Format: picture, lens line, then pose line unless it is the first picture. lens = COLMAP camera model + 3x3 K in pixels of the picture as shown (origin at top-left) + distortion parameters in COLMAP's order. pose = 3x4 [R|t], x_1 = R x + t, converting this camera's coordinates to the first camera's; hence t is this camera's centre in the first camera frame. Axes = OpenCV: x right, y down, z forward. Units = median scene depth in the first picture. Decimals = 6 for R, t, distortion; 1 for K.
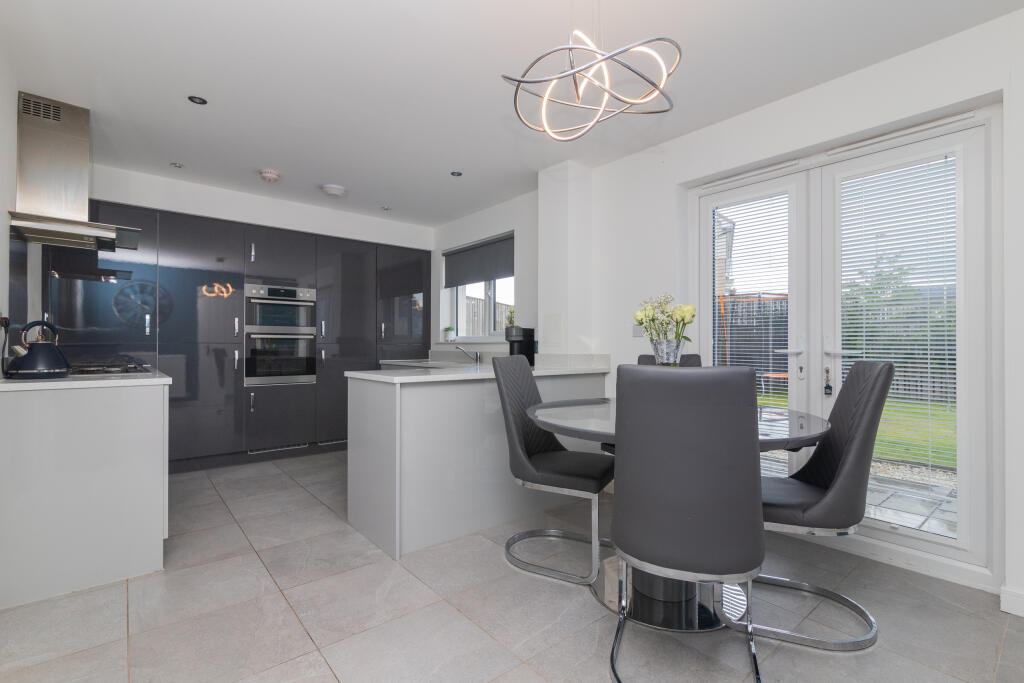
lens RADIAL K [[472.4, 0, 505.4], [0, 472.4, 341.0], [0, 0, 1]] dist [0.005028, 0.000735]
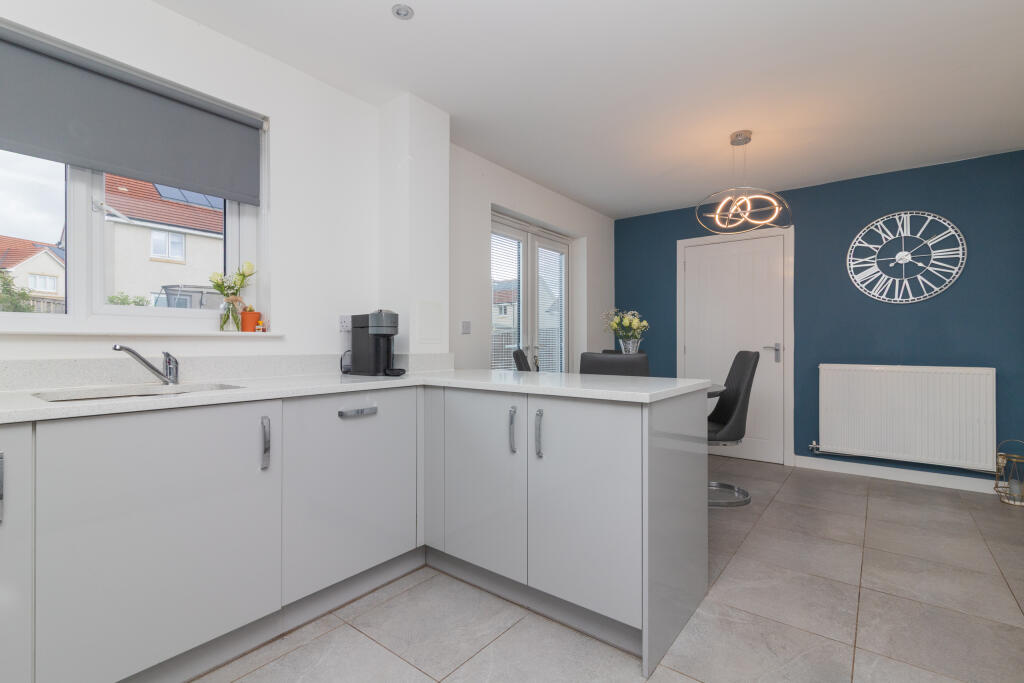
lens RADIAL K [[472.4, 0, 511.7], [0, 472.4, 341.5], [0, 0, 1]] dist [0.005028, 0.000735]
pose [[-0.227228, -0.006859, 0.973817, -0.515591], [-0.013814, 0.999897, 0.003820, 0.003061], [-0.973743, -0.012585, -0.227300, 0.804985]]
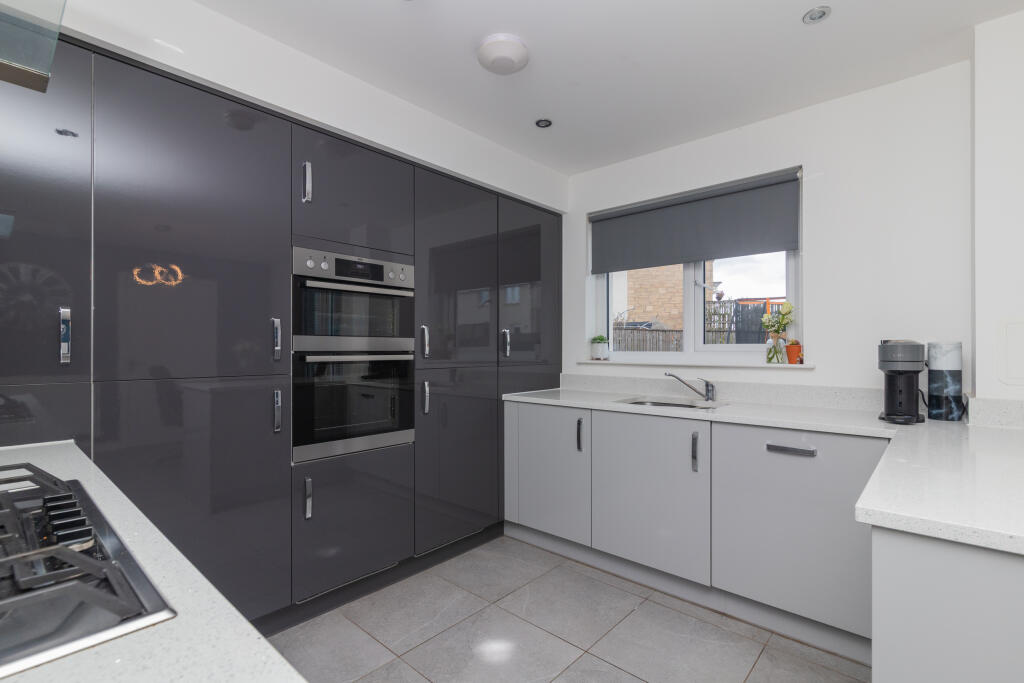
lens RADIAL K [[472.4, 0, 519.4], [0, 472.4, 348.8], [0, 0, 1]] dist [0.005028, 0.000735]
pose [[0.986865, -0.001616, 0.161540, -0.381004], [-0.000058, 0.999946, 0.010354, -0.023493], [-0.161548, -0.010227, 0.986812, 0.473579]]
